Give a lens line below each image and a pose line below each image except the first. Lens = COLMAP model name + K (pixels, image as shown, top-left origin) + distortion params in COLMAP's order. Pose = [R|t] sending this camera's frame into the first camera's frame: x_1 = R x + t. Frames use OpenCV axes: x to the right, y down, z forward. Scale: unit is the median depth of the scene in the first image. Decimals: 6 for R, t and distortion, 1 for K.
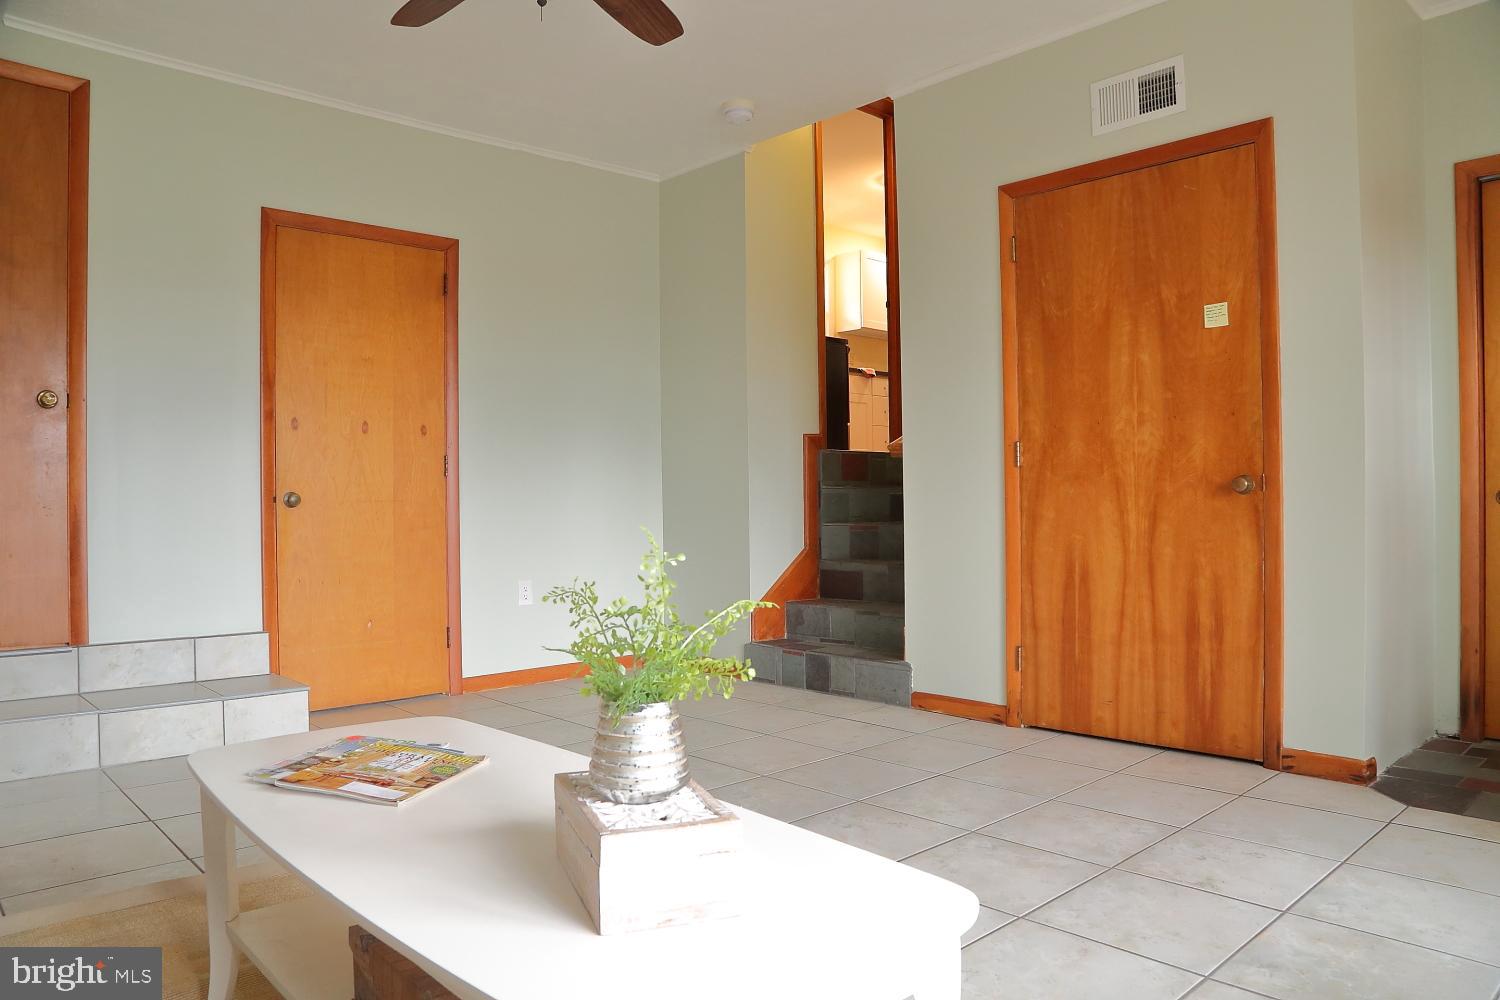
lens RADIAL K [[1027.5, 0, 750.0], [0, 1027.5, 500.0], [0, 0, 1]] dist [-0.111363, 0.049805]
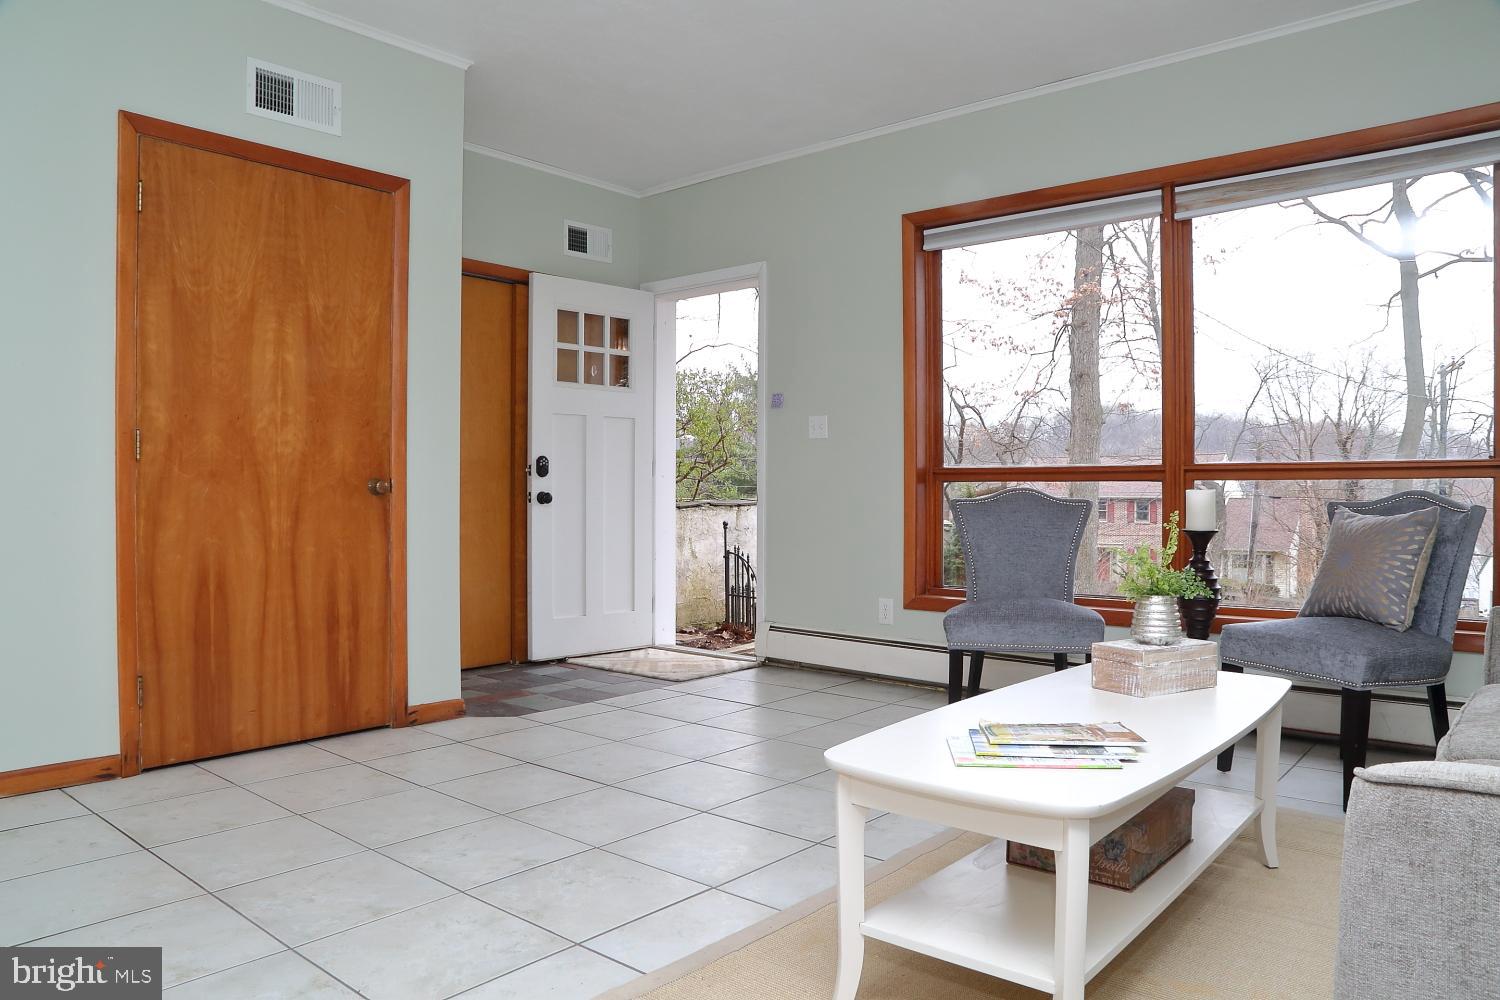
lens RADIAL K [[1027.5, 0, 750.0], [0, 1027.5, 500.0], [0, 0, 1]] dist [-0.111363, 0.049805]
pose [[-0.117600, 0.003081, 0.993056, -0.644844], [-0.000037, 0.999995, -0.003106, 0.002859], [-0.993061, -0.000402, -0.117600, 0.653165]]
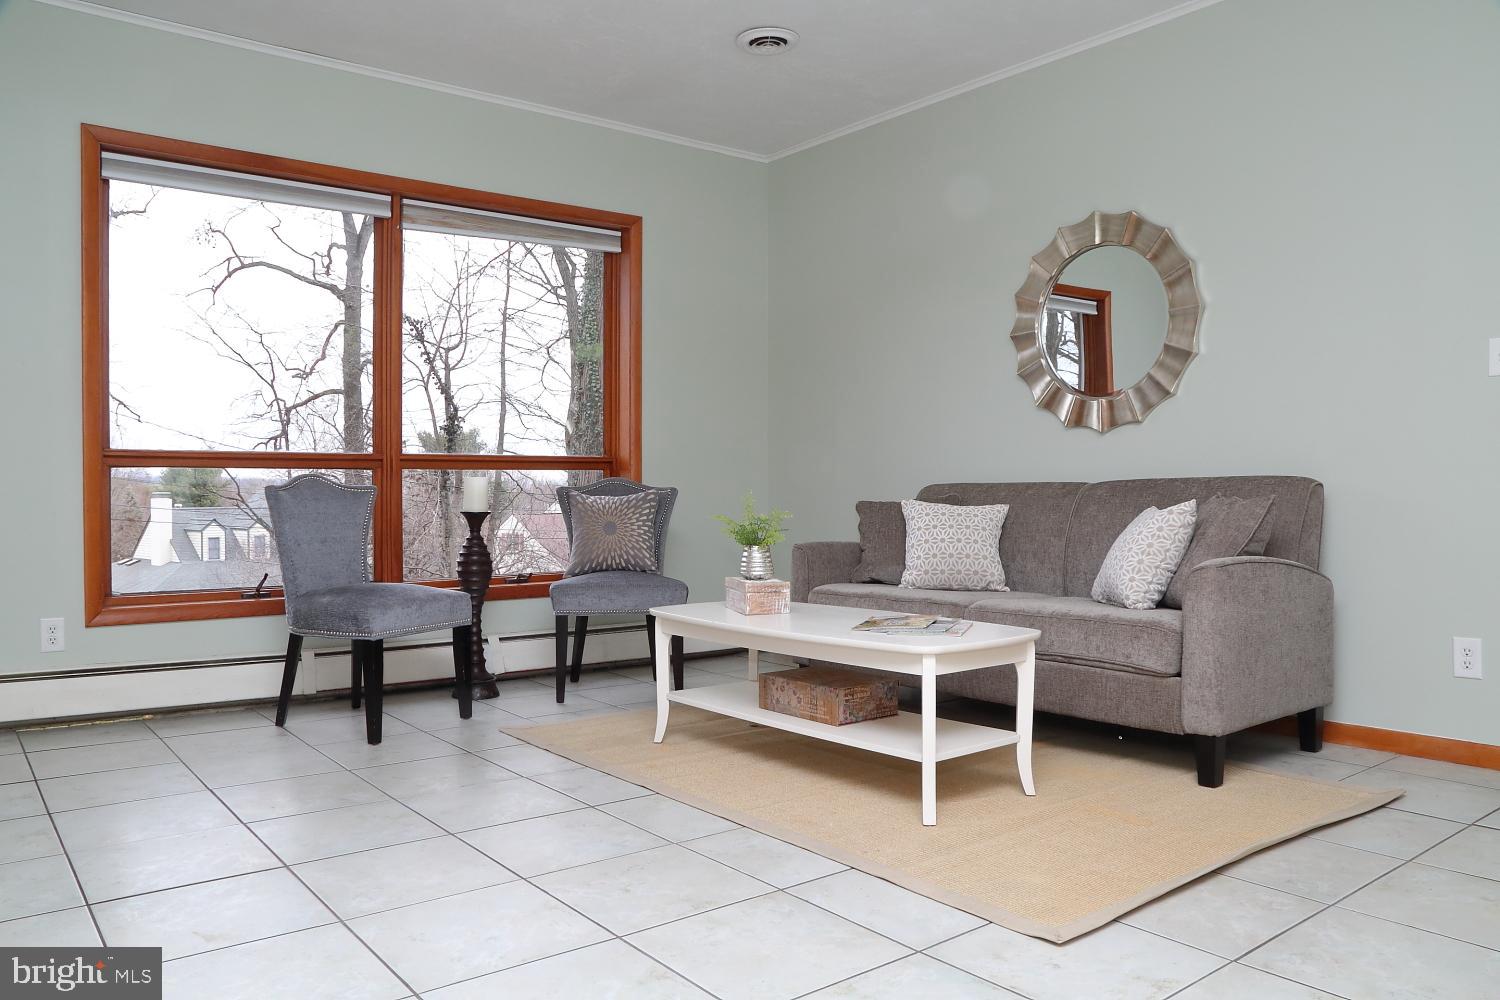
lens RADIAL K [[1076.6, 0, 762.1], [0, 1076.6, 505.7], [0, 0, 1]] dist [-0.085253, 0.036195]
pose [[-0.995989, 0.013371, 0.088474, -0.122087], [0.014202, 0.999861, 0.008777, 0.017011], [-0.088344, 0.009998, -0.996040, 1.307830]]
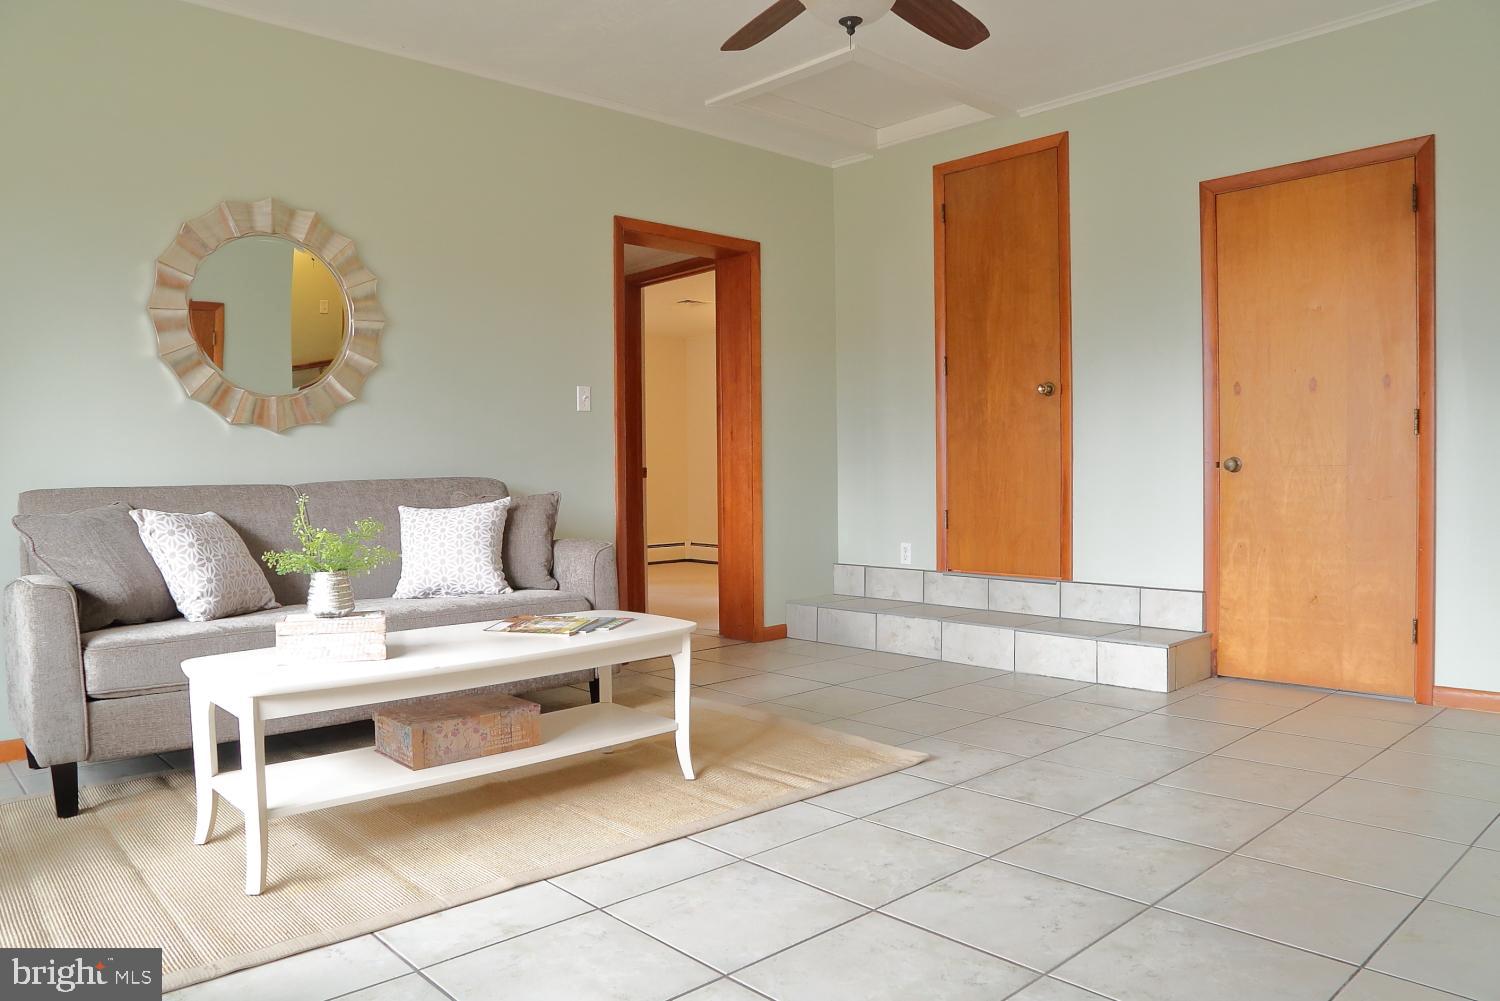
lens RADIAL K [[1051.7, 0, 750.0], [0, 1051.7, 500.5], [0, 0, 1]] dist [-0.125979, 0.071855]
pose [[-0.008538, 0.037313, -0.999267, 0.662506], [0.007337, 0.999279, 0.037251, -0.007652], [0.999937, -0.007013, -0.008806, 0.612833]]
